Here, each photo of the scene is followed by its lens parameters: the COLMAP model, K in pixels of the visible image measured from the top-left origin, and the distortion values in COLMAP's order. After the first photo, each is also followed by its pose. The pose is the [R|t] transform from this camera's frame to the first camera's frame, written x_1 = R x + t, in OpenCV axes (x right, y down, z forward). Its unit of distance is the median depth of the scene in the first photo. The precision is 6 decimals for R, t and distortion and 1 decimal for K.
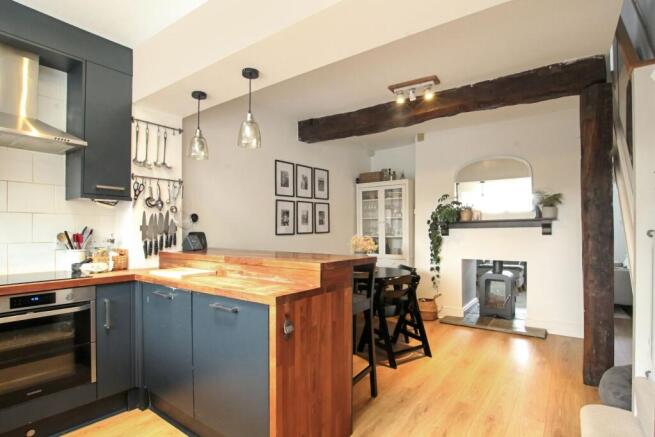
lens RADIAL K [[337.2, 0, 326.2], [0, 337.2, 239.2], [0, 0, 1]] dist [-0.028482, -0.000355]
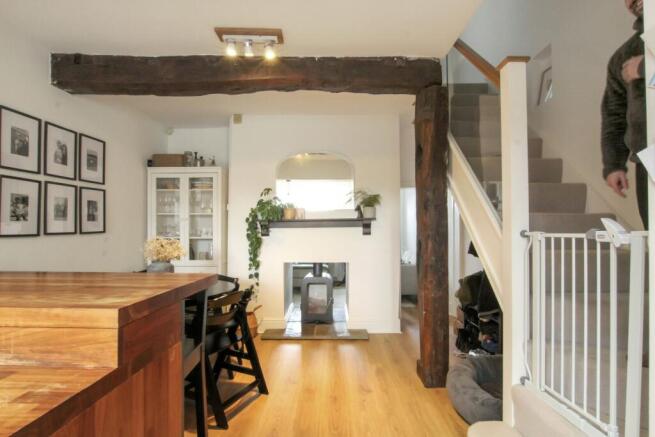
lens RADIAL K [[343.0, 0, 336.9], [0, 343.0, 226.4], [0, 0, 1]] dist [-0.027347, 0.000750]
pose [[0.807944, 0.010039, 0.589173, -0.017431], [0.011673, 0.999386, -0.033035, -0.004915], [-0.589143, 0.033568, 0.807331, 0.192421]]
